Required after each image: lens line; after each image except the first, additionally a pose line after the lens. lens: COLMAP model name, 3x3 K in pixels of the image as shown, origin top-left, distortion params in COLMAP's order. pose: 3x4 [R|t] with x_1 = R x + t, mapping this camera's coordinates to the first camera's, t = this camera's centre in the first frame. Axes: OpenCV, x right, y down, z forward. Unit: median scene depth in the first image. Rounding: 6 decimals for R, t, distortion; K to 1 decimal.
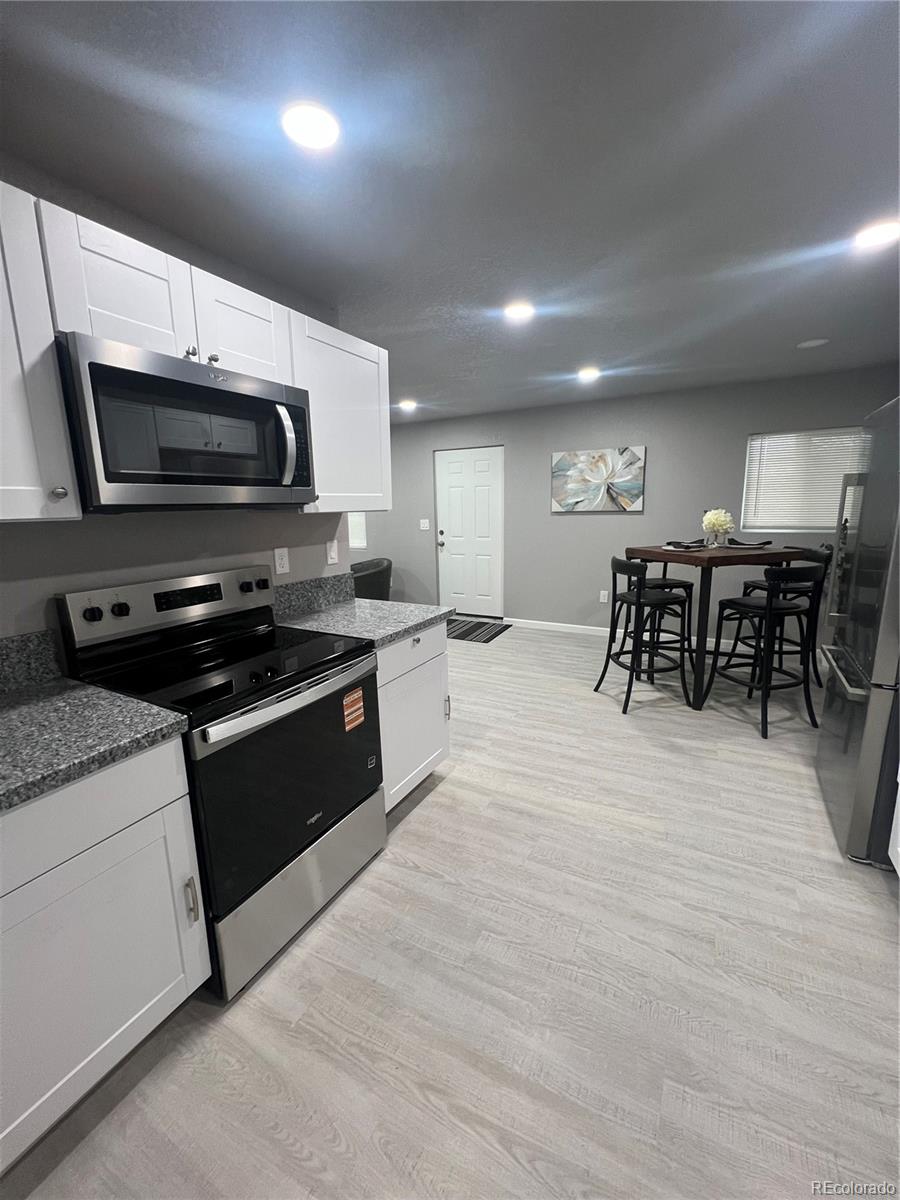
lens RADIAL K [[479.2, 0, 452.8], [0, 479.2, 597.2], [0, 0, 1]] dist [-0.000449, 0.001216]
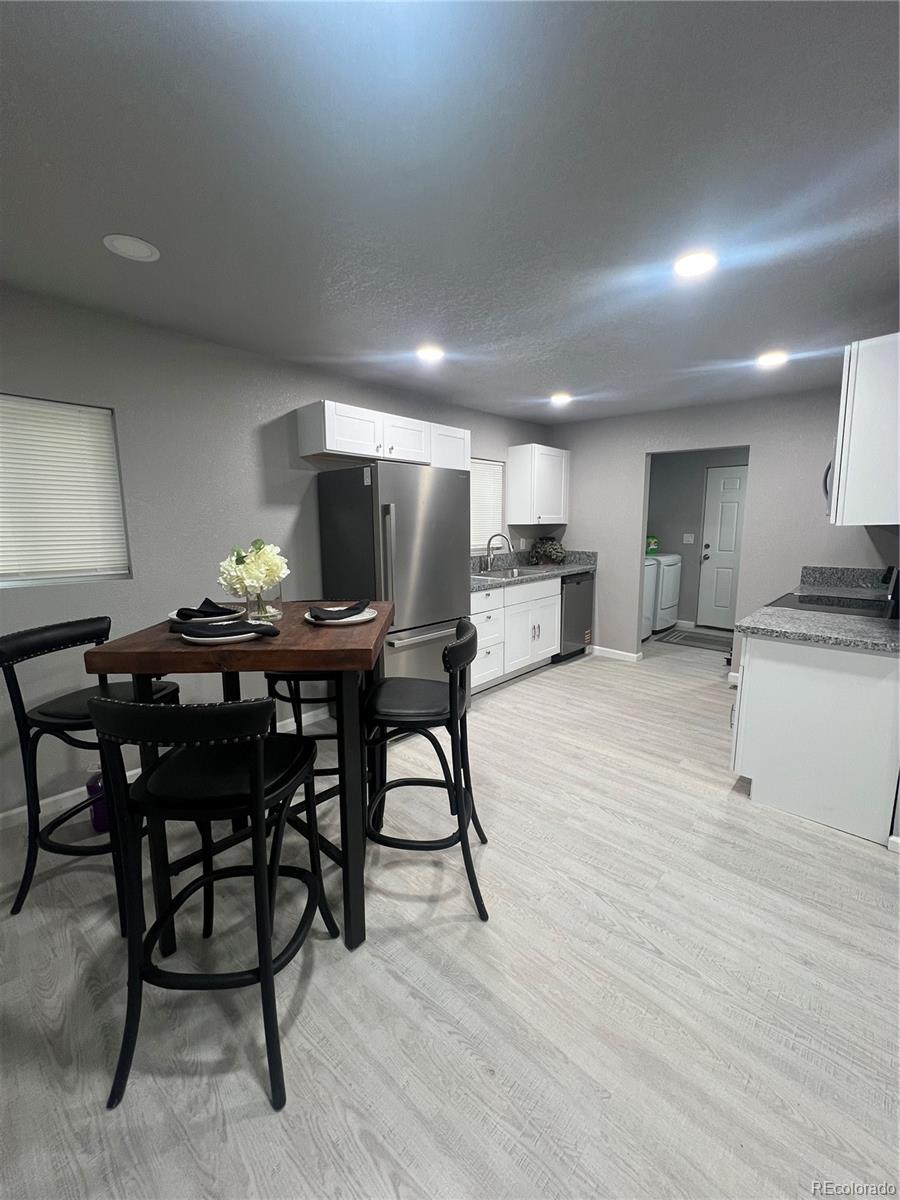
lens RADIAL K [[479.2, 0, 452.0], [0, 479.2, 597.2], [0, 0, 1]] dist [-0.000449, 0.001216]
pose [[-0.968538, -0.013365, 0.248506, 0.310322], [0.071328, 0.941757, 0.328643, -0.378512], [-0.238425, 0.336028, -0.911174, 1.923911]]
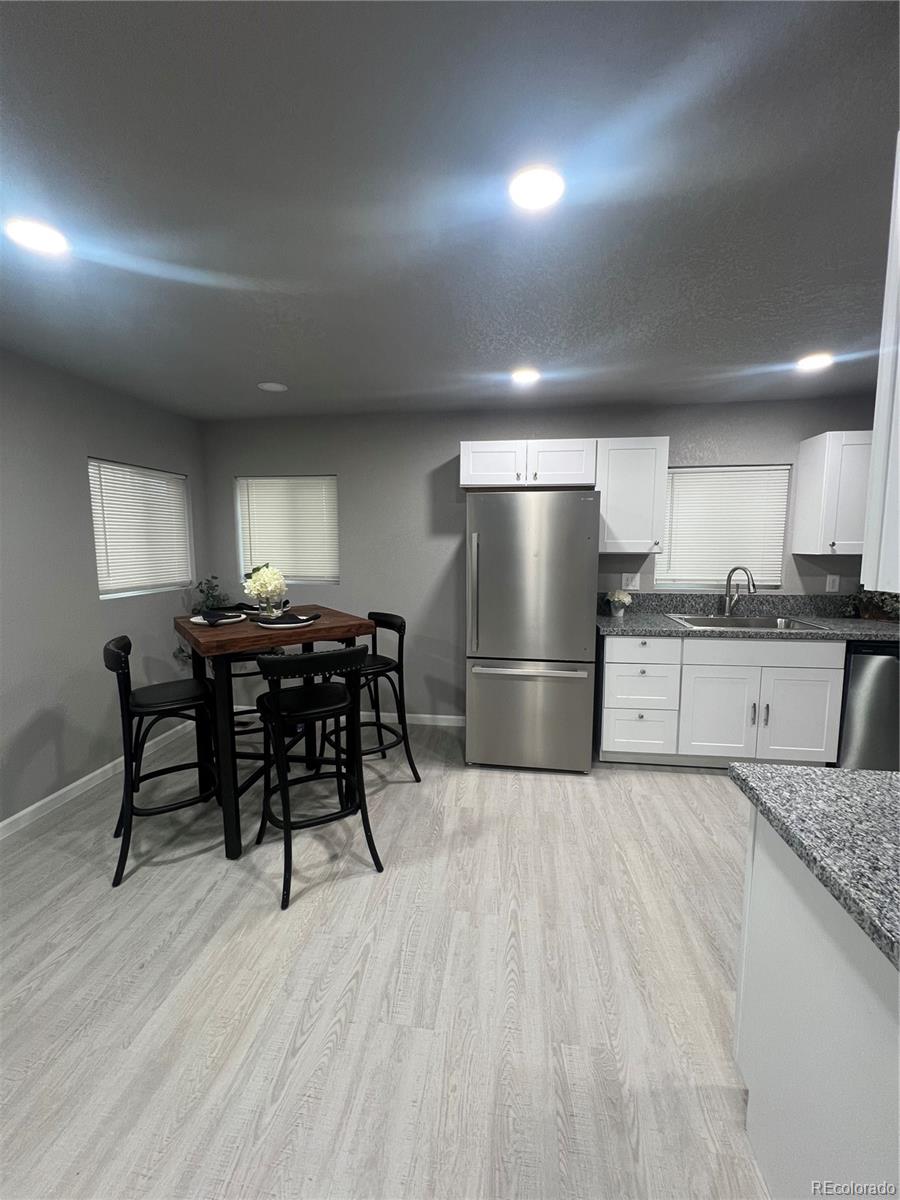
lens RADIAL K [[479.2, 0, 452.4], [0, 479.2, 597.8], [0, 0, 1]] dist [-0.000449, 0.001216]
pose [[-0.351722, -0.089442, 0.931822, -0.336152], [0.184279, 0.969331, 0.162600, -0.273527], [-0.917787, 0.228905, -0.324453, 1.331789]]
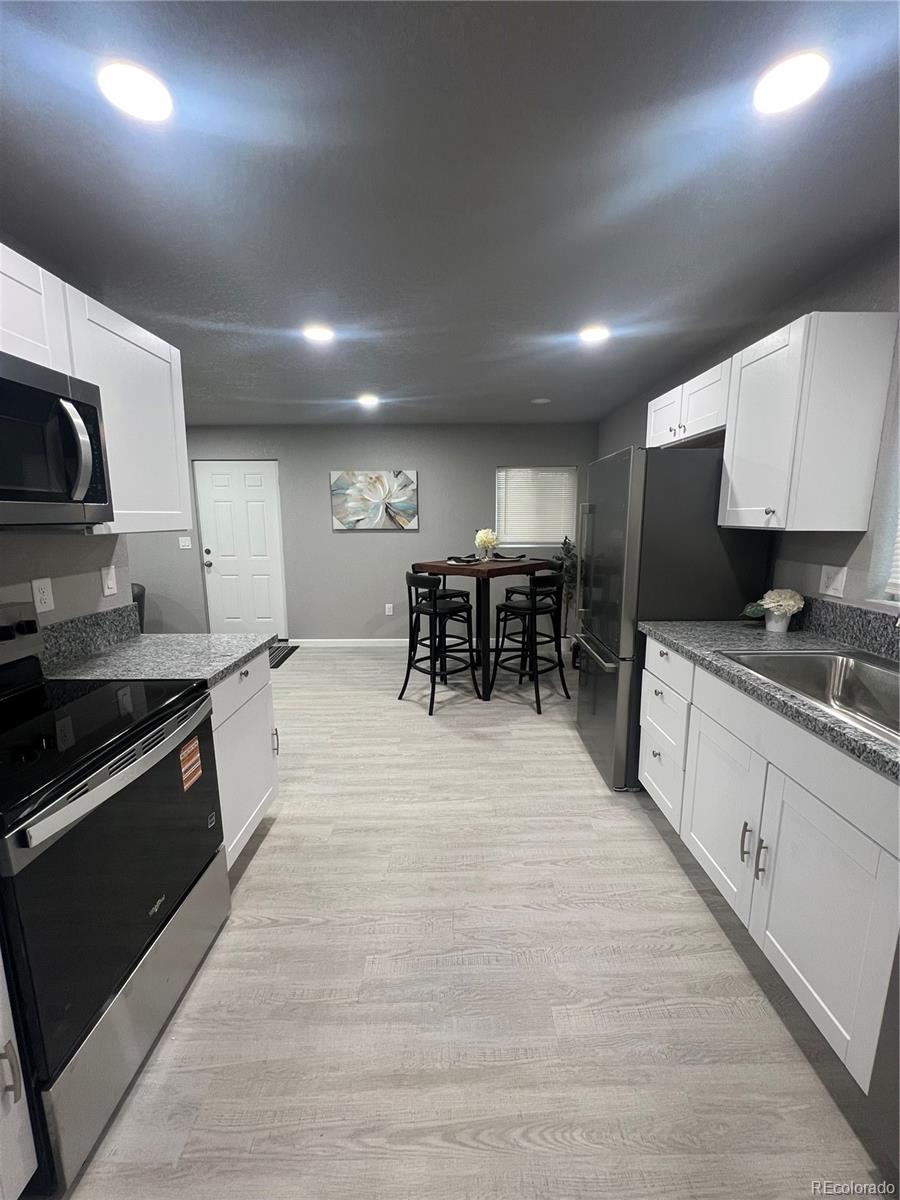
lens RADIAL K [[479.2, 0, 451.8], [0, 479.2, 597.4], [0, 0, 1]] dist [-0.000449, 0.001216]
pose [[0.876654, -0.063630, 0.476896, -0.131651], [0.078143, 0.996885, -0.010637, -0.011305], [-0.474734, 0.046591, 0.878895, 0.008461]]
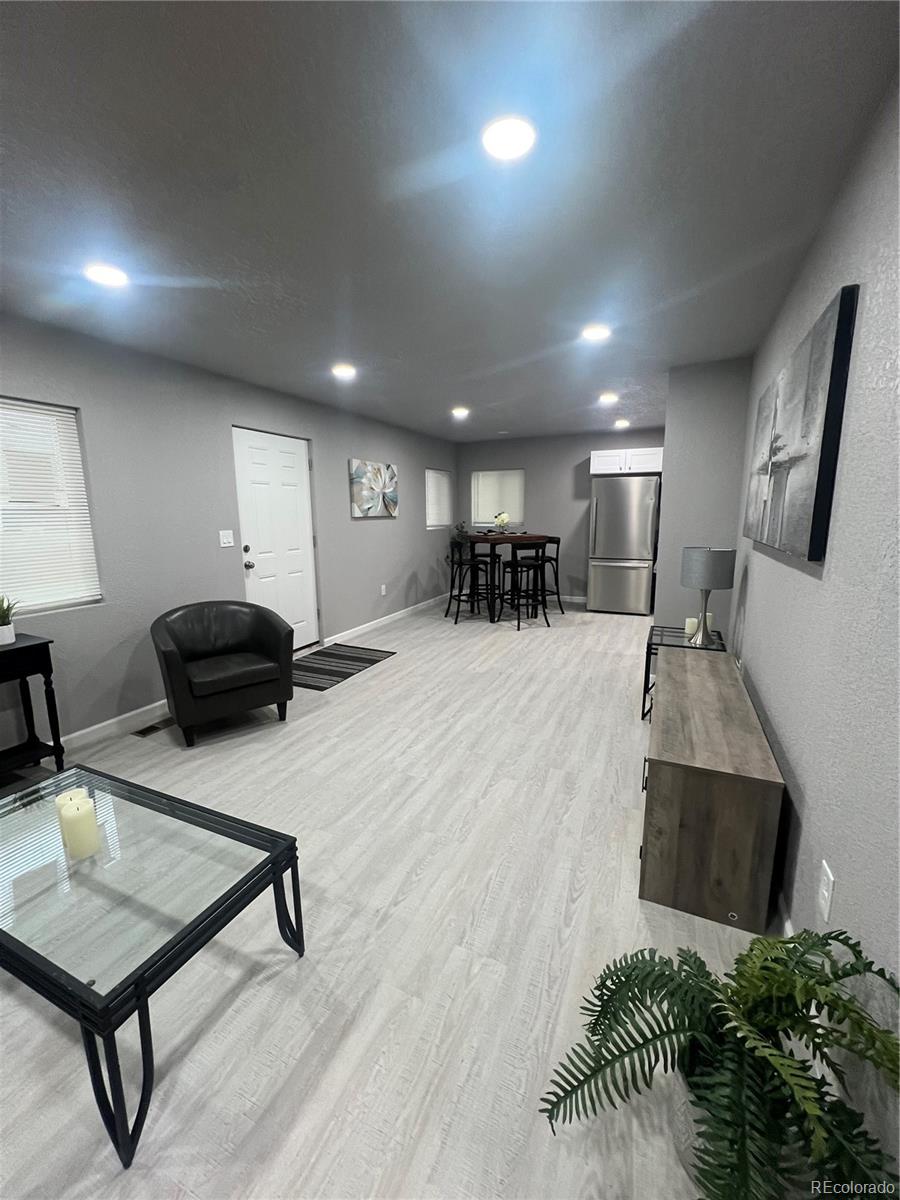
lens RADIAL K [[479.2, 0, 450.7], [0, 479.2, 598.1], [0, 0, 1]] dist [-0.000449, 0.001216]
pose [[-0.069650, -0.157534, 0.985054, -1.694638], [0.199590, 0.965286, 0.168485, -0.292514], [-0.977401, 0.208342, -0.035790, 1.784407]]
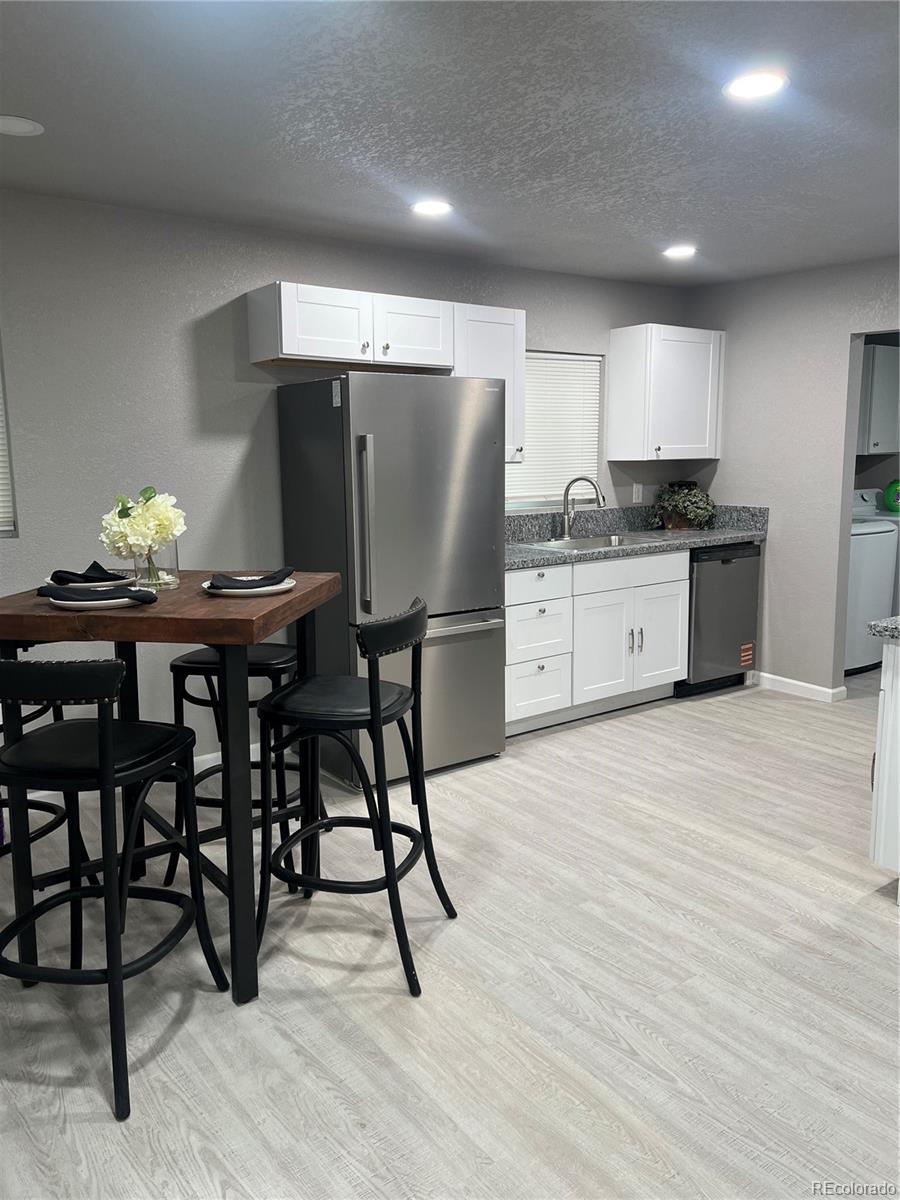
lens RADIAL K [[901.9, 0, 444.0], [0, 901.9, 594.4], [0, 0, 1]] dist [0.062329, -0.067390]
pose [[-0.906350, -0.039506, 0.420677, 0.008579], [0.105447, 0.942968, 0.315741, -0.426318], [-0.409158, 0.330531, -0.850493, 2.119409]]
